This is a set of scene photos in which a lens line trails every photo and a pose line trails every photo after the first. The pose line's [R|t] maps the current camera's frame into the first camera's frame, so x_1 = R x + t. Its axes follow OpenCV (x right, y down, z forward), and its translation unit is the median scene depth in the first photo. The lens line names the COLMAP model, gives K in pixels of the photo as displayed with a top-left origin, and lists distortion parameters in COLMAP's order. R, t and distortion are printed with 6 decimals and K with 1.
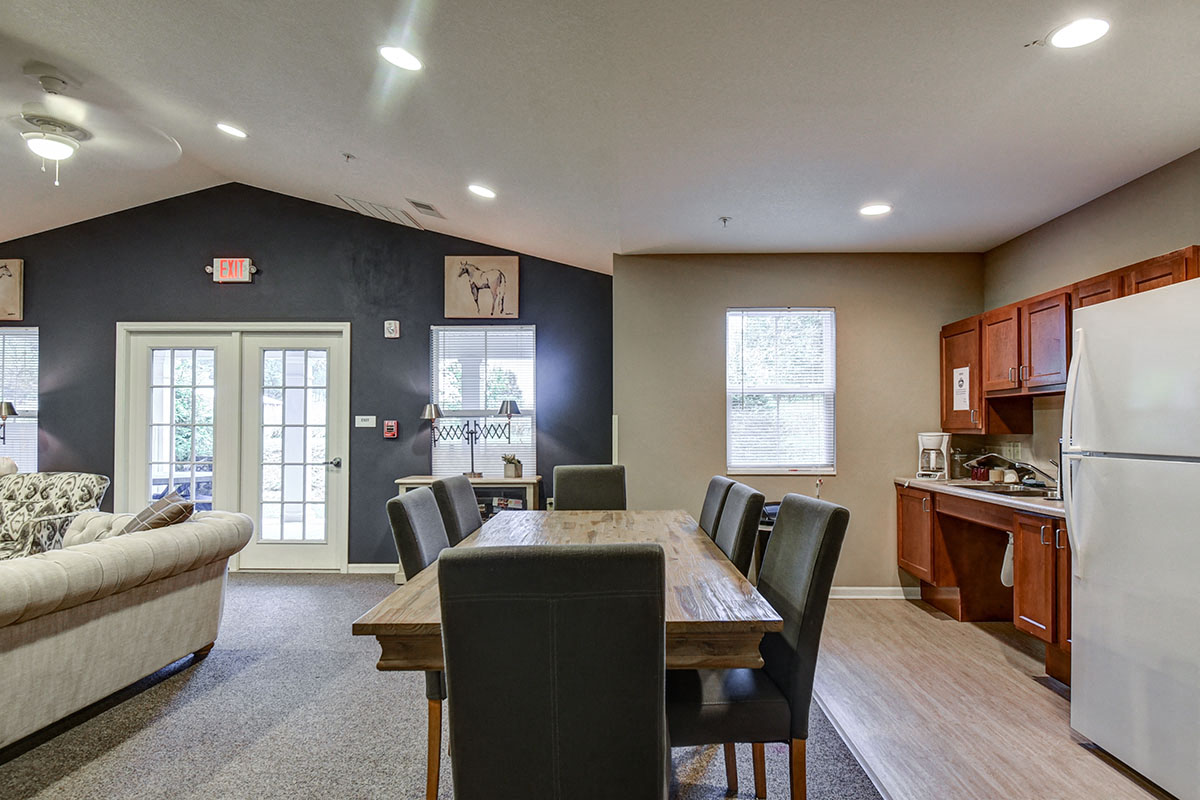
lens RADIAL K [[722.2, 0, 639.9], [0, 722.2, 421.5], [0, 0, 1]] dist [0.005623, -0.016274]
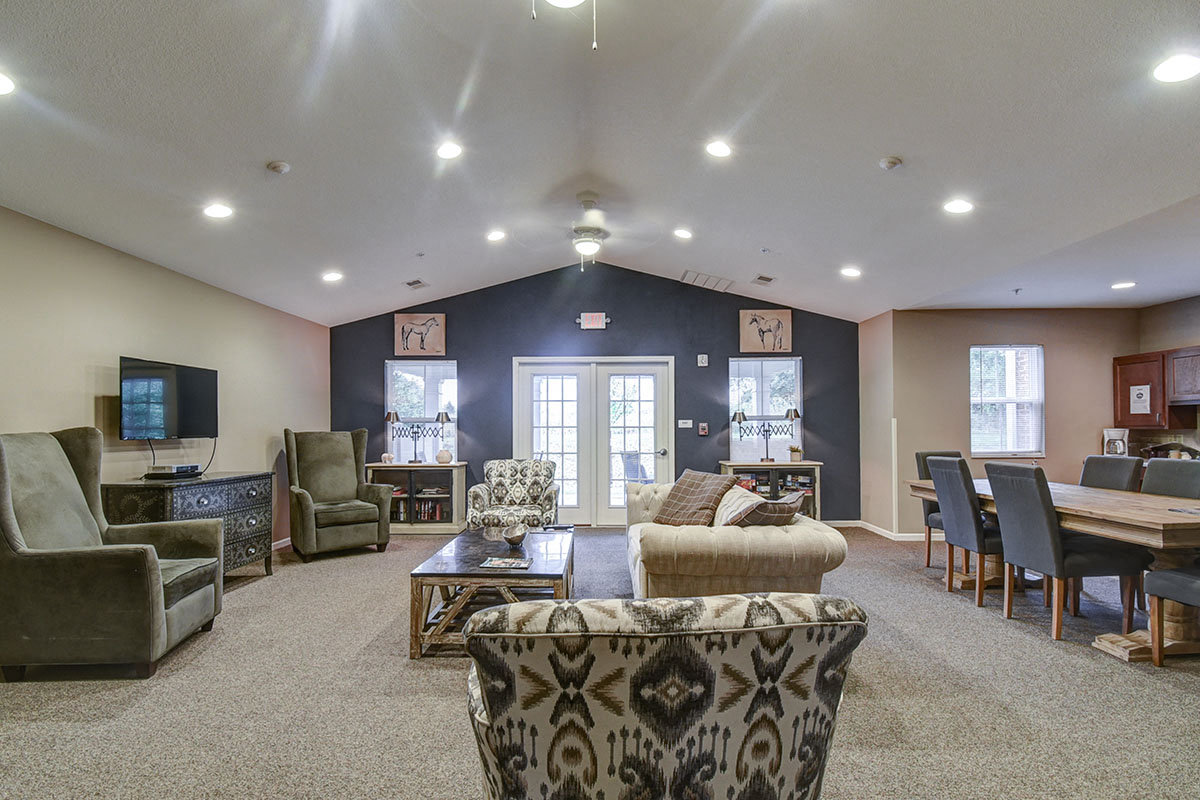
lens RADIAL K [[581.3, 0, 590.0], [0, 581.3, 422.2], [0, 0, 1]] dist [0.020304, -0.030205]
pose [[0.999944, -0.006678, -0.008190, -0.565561], [0.006672, 0.999977, -0.000753, -0.003790], [0.008195, 0.000698, 0.999966, -0.177390]]
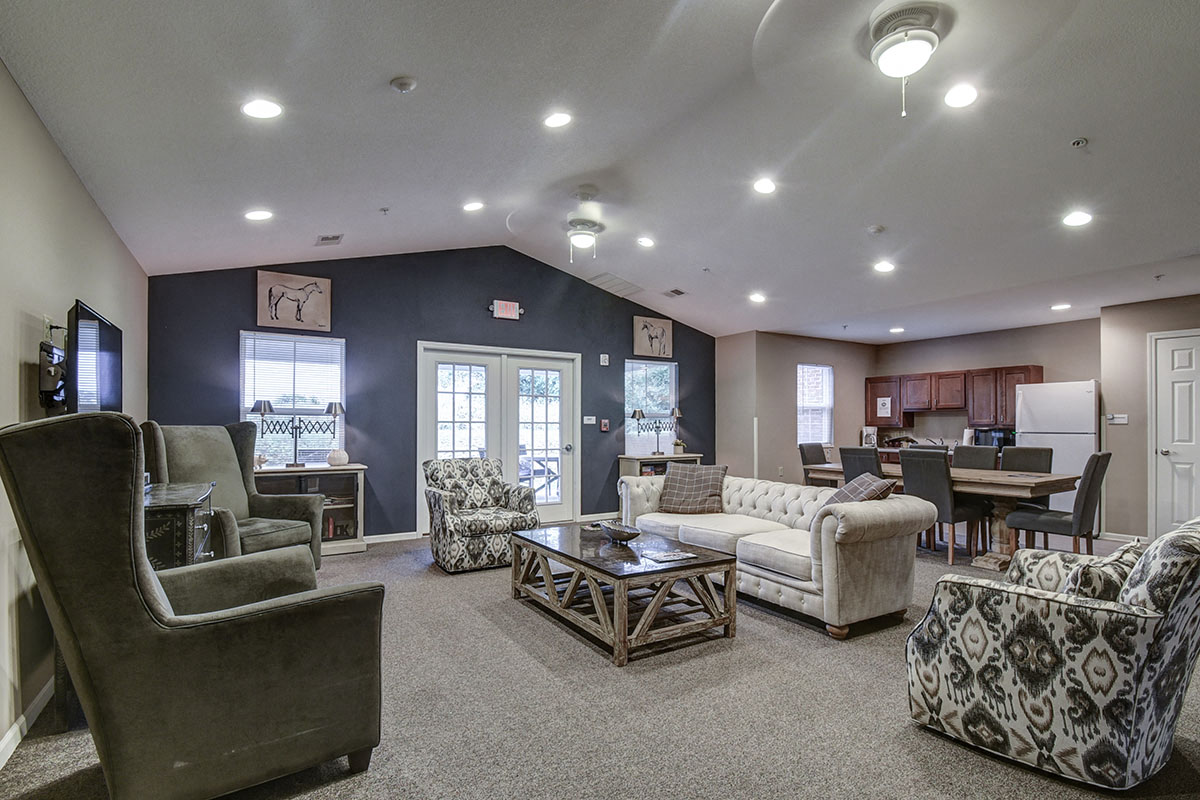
lens RADIAL K [[598.2, 0, 625.4], [0, 598.2, 420.5], [0, 0, 1]] dist [0.014122, -0.000128]
pose [[0.829483, 0.003685, 0.558520, -1.019461], [-0.005827, 0.999981, 0.002058, -0.002131], [-0.558501, -0.004961, 0.829489, -0.076358]]
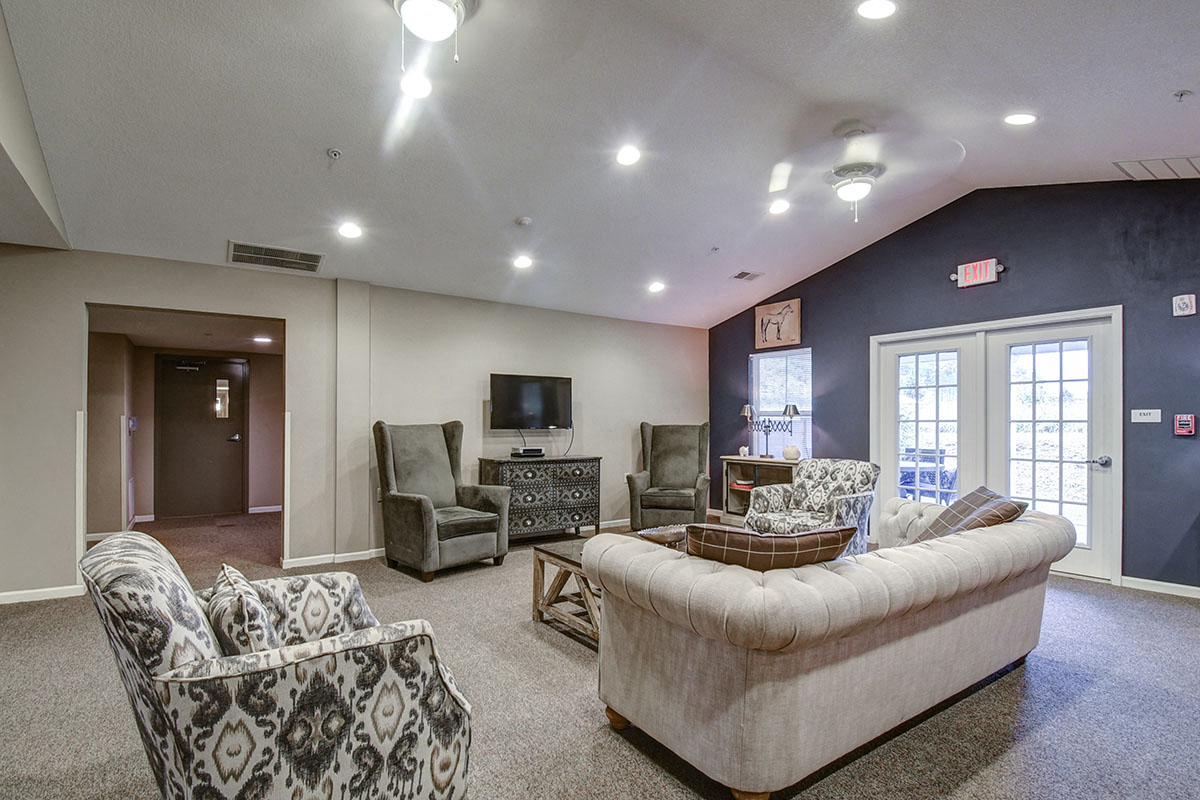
lens RADIAL K [[581.3, 0, 590.0], [0, 581.3, 422.2], [0, 0, 1]] dist [0.020304, -0.030205]
pose [[0.570274, -0.004428, -0.821443, -0.192238], [0.008255, 0.999966, 0.000341, 0.001672], [0.821413, -0.006976, 0.570291, 0.055282]]
